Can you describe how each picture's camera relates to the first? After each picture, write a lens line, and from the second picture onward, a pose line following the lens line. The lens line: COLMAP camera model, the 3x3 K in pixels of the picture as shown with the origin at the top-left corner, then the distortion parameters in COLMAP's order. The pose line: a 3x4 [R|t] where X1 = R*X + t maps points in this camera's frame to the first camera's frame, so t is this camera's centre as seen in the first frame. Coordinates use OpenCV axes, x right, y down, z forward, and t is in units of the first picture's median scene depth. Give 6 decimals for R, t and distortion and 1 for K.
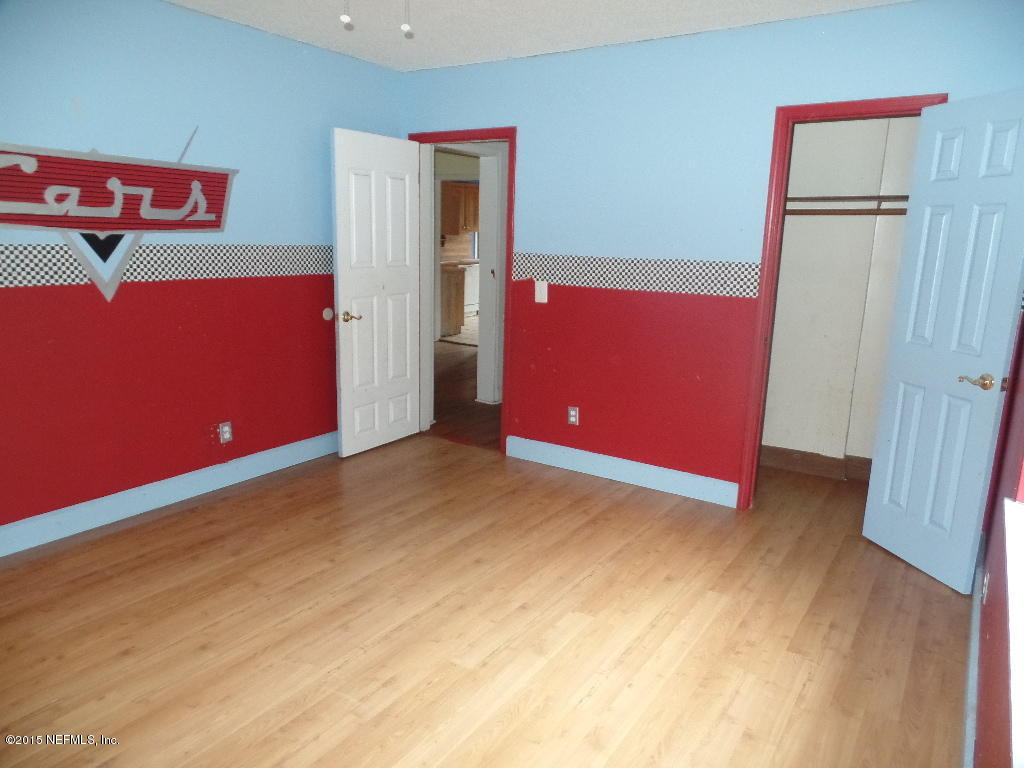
lens RADIAL K [[708.8, 0, 510.8], [0, 708.8, 384.2], [0, 0, 1]] dist [0.021064, 0.007598]
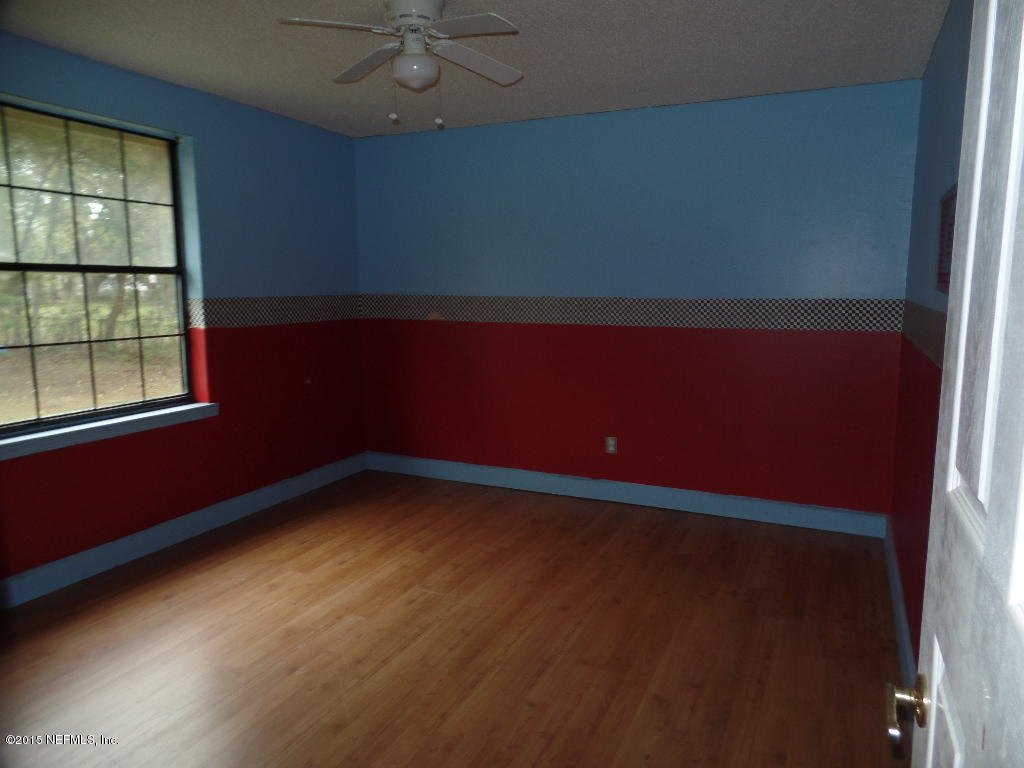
lens RADIAL K [[708.8, 0, 511.9], [0, 708.8, 383.8], [0, 0, 1]] dist [0.021064, 0.007598]
pose [[-0.987622, 0.006009, -0.156738, -0.141164], [-0.048065, 0.939599, 0.338886, -0.431156], [0.149307, 0.342225, -0.927680, 2.021486]]
